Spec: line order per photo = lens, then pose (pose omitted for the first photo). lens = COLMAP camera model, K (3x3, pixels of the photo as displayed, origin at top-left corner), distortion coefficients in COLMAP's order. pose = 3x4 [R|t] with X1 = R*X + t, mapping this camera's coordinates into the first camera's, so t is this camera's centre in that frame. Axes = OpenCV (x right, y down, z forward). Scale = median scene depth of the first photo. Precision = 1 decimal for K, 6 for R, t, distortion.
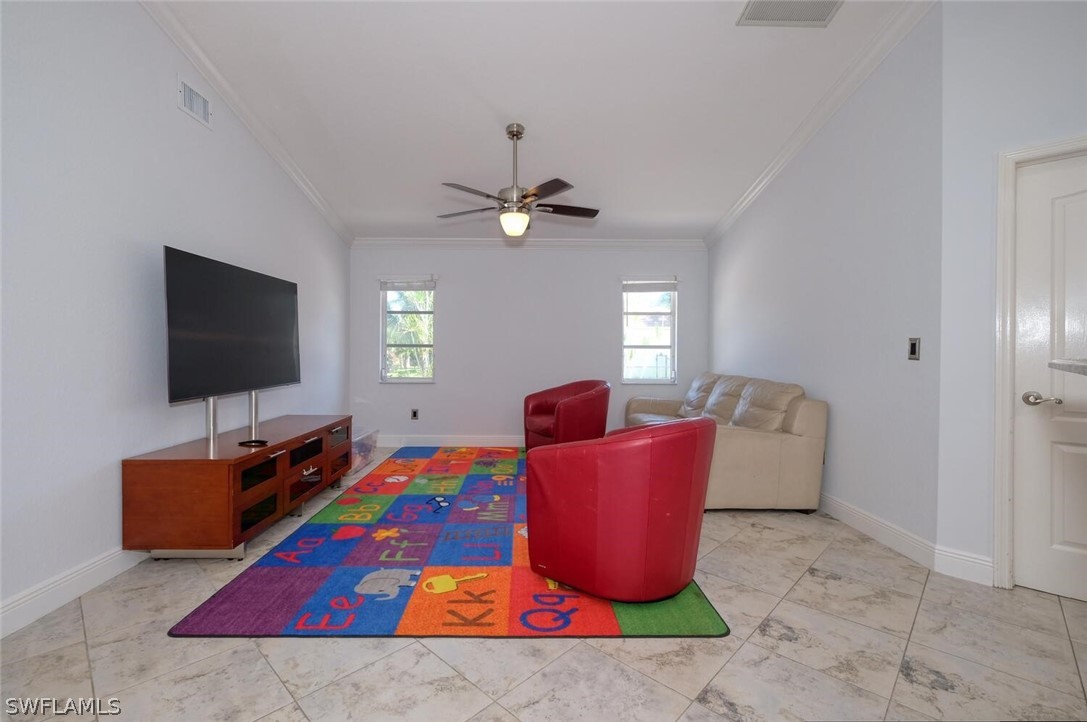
lens RADIAL K [[486.9, 0, 541.4], [0, 486.9, 361.4], [0, 0, 1]] dist [-0.002258, -0.000778]
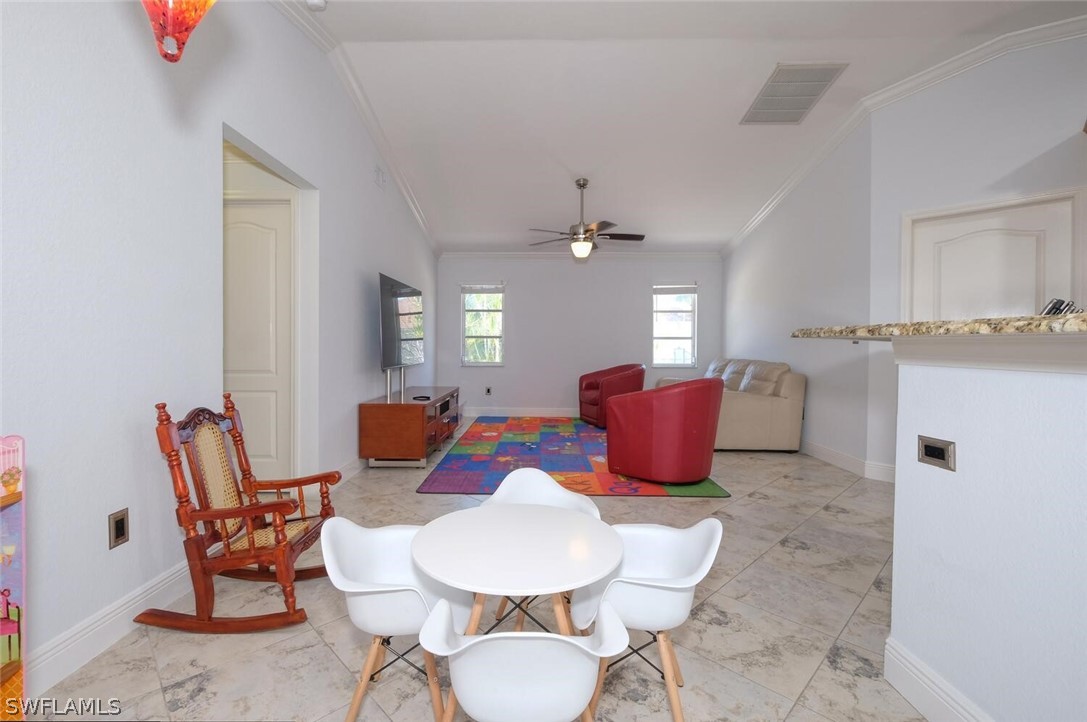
lens RADIAL K [[486.9, 0, 537.0], [0, 486.9, 357.4], [0, 0, 1]] dist [-0.002258, -0.000778]
pose [[0.999232, 0.000966, -0.039162, -0.126448], [-0.000899, 0.999998, 0.001722, 0.027331], [0.039164, -0.001686, 0.999231, -0.407113]]
